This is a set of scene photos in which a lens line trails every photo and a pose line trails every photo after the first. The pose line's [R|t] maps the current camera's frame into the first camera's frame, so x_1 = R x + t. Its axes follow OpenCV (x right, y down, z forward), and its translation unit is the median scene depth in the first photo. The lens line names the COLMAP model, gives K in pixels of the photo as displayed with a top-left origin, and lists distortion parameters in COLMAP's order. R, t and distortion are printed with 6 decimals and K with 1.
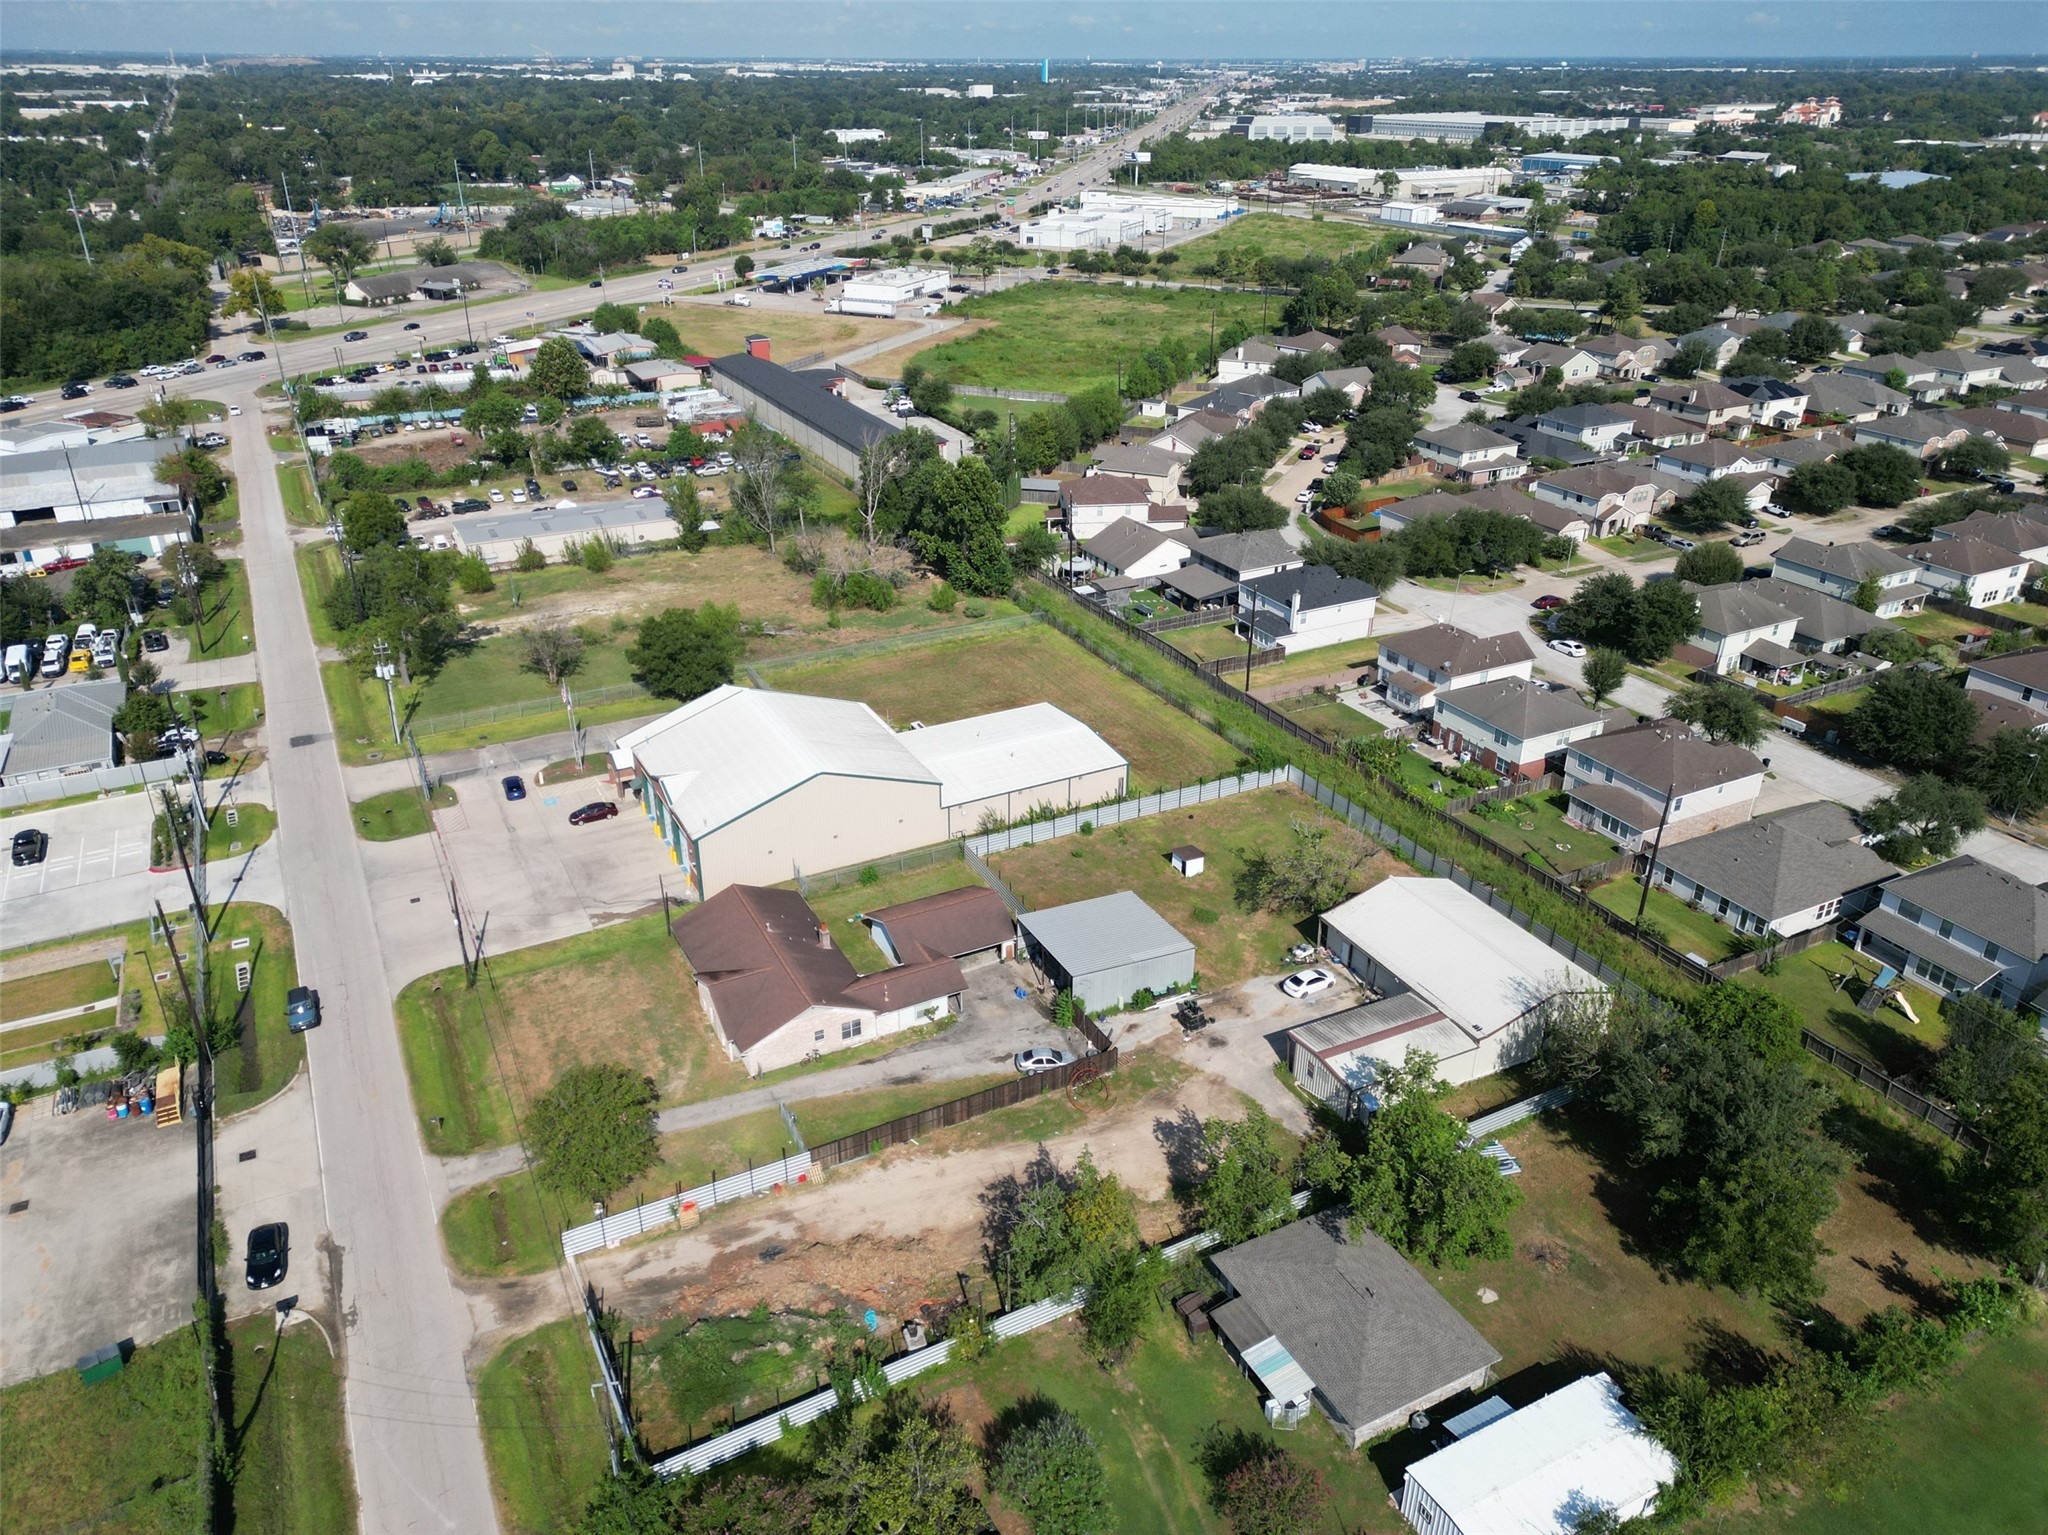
lens RADIAL K [[1416.7, 0, 1020.8], [0, 1416.7, 779.9], [0, 0, 1]] dist [0.082427, -0.080506]
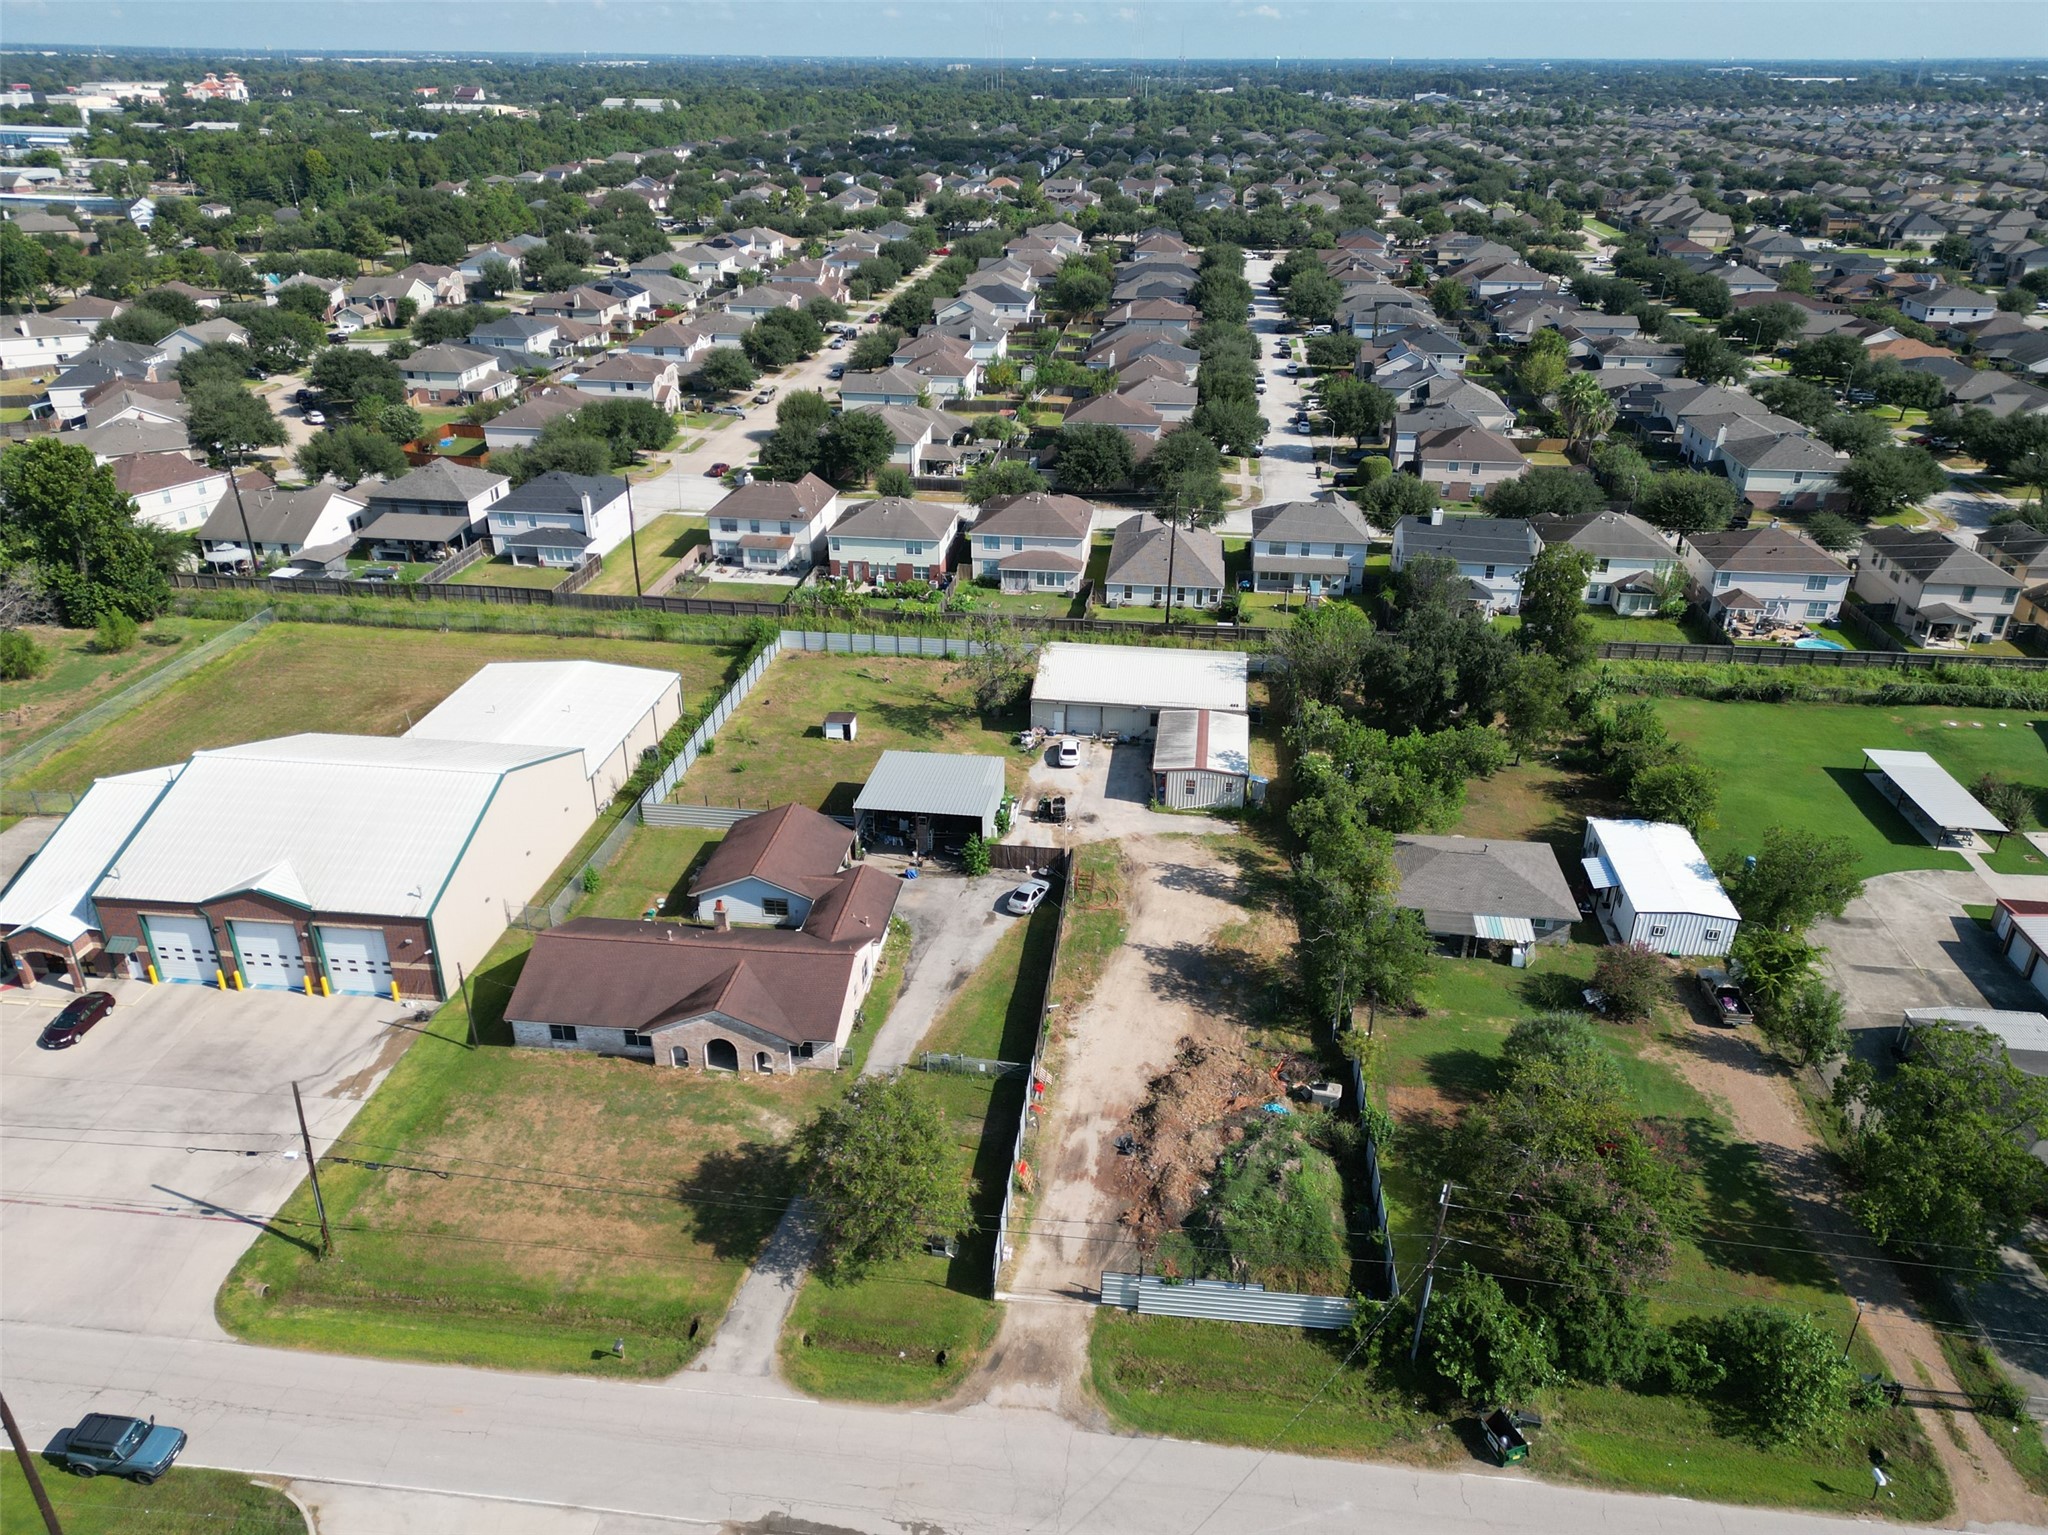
lens RADIAL K [[1416.7, 0, 1020.8], [0, 1416.7, 779.9], [0, 0, 1]] dist [0.082427, -0.080506]
pose [[0.564304, -0.370931, 0.737544, -0.383088], [0.367795, 0.912779, 0.177657, -0.024356], [-0.739113, 0.171012, 0.651511, 0.223016]]
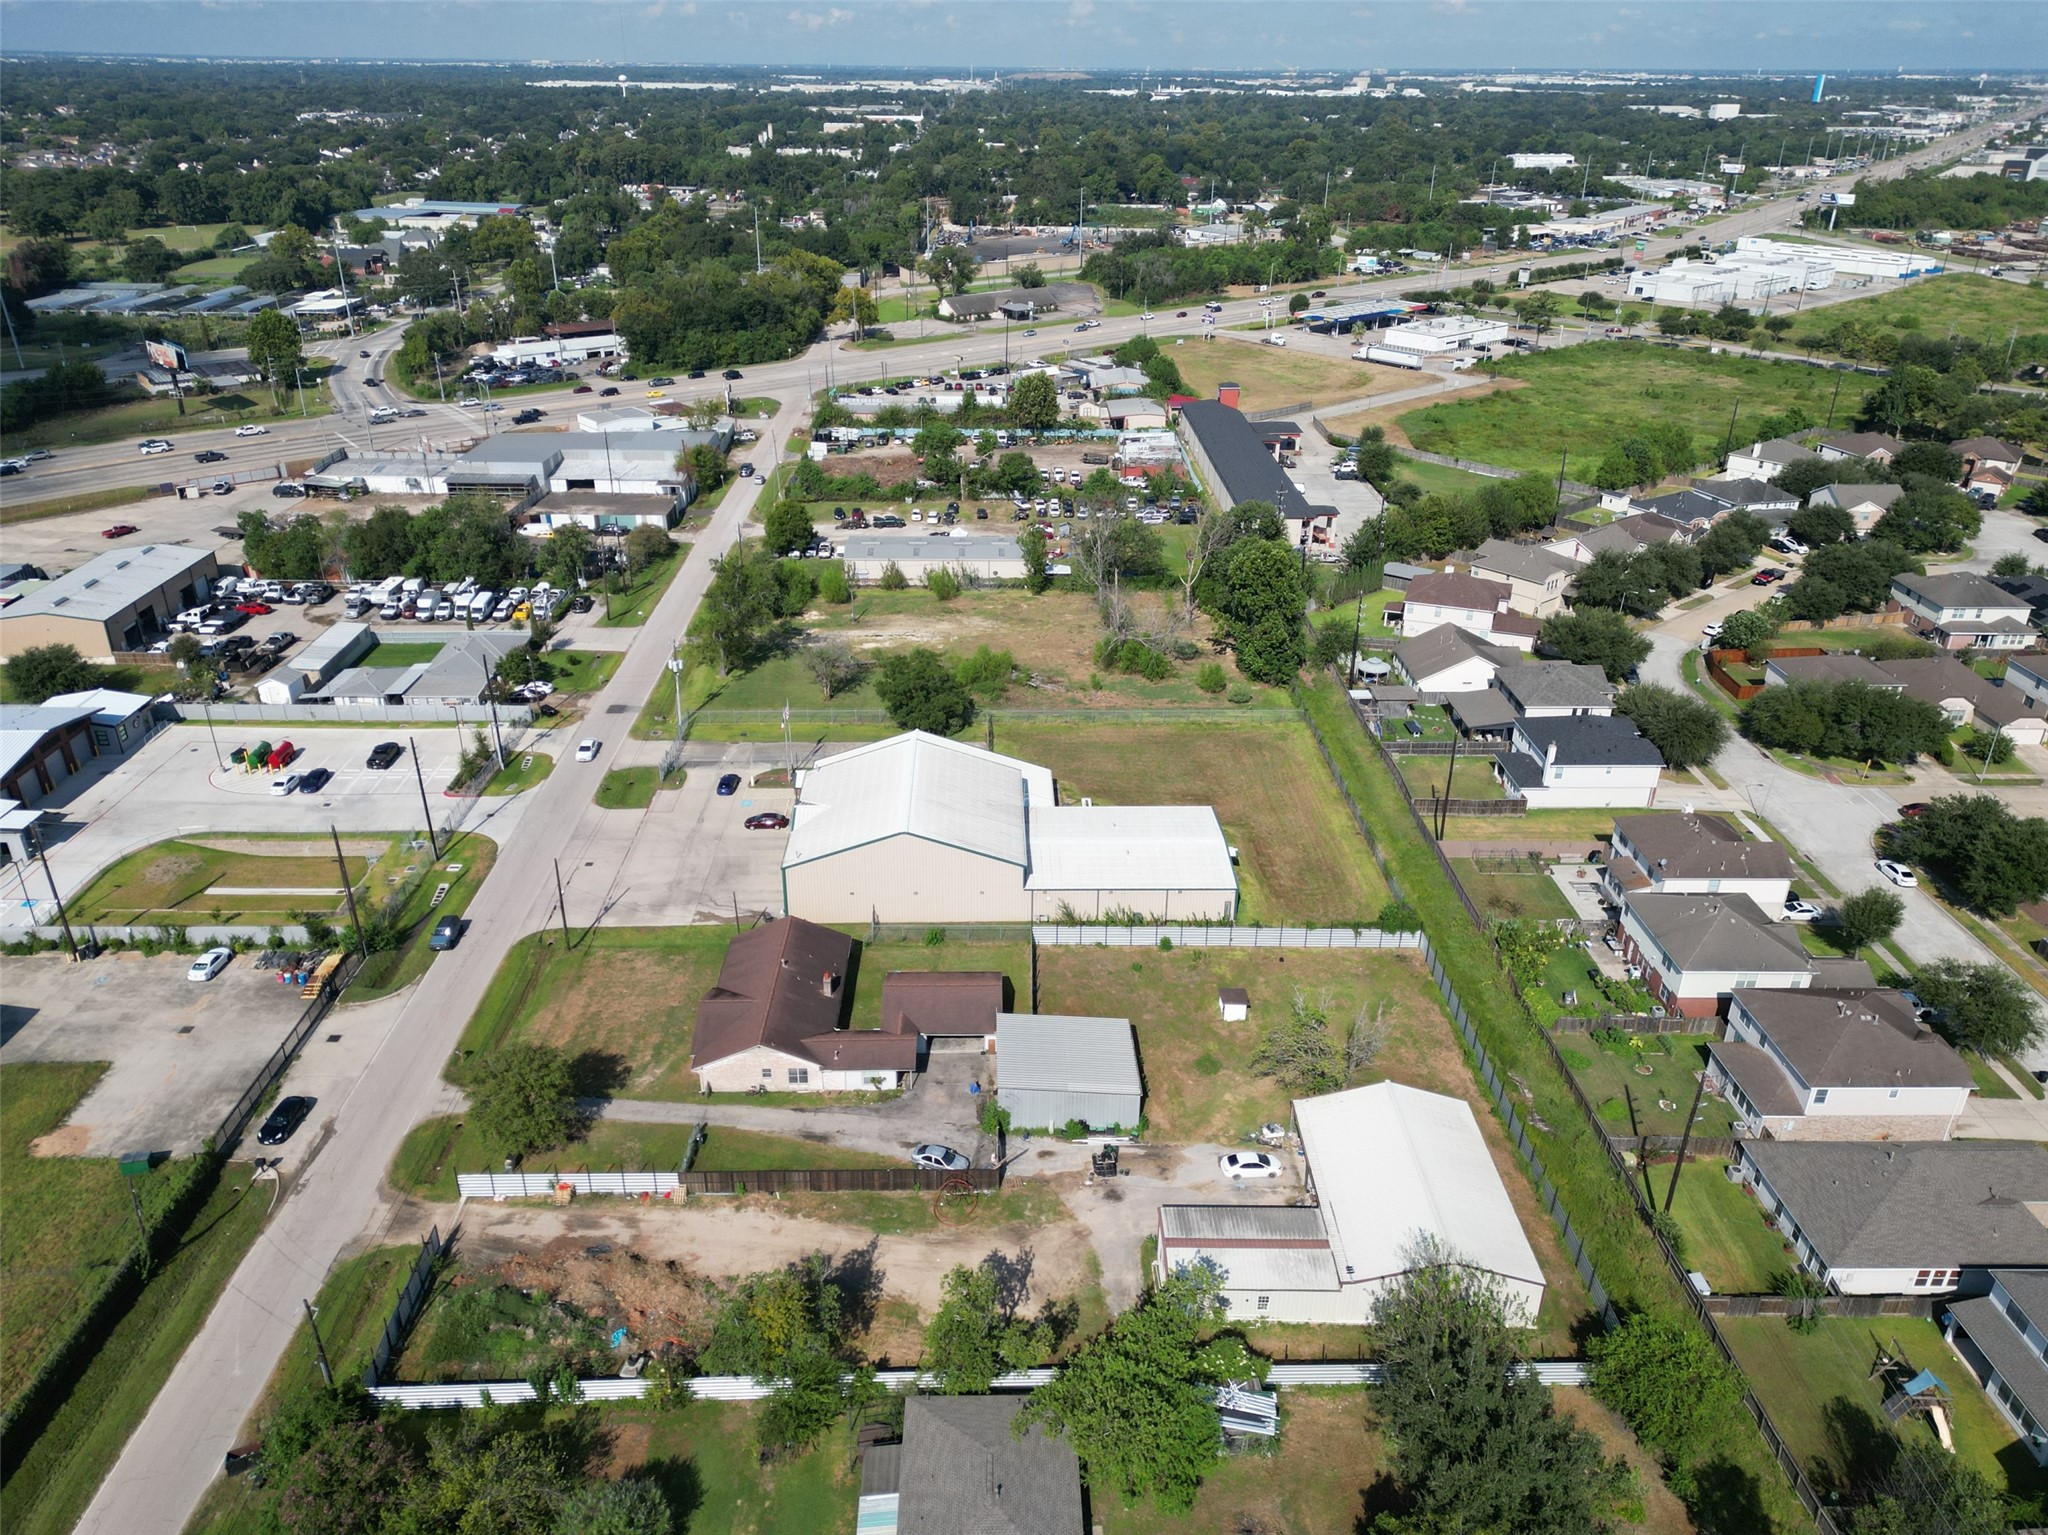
lens RADIAL K [[1416.7, 0, 1020.8], [0, 1416.7, 779.9], [0, 0, 1]] dist [0.082427, -0.080506]
pose [[0.896180, 0.202995, -0.394529, 0.248863], [-0.205458, 0.977985, 0.036496, -0.071626], [0.393253, 0.048352, 0.918158, 0.035753]]
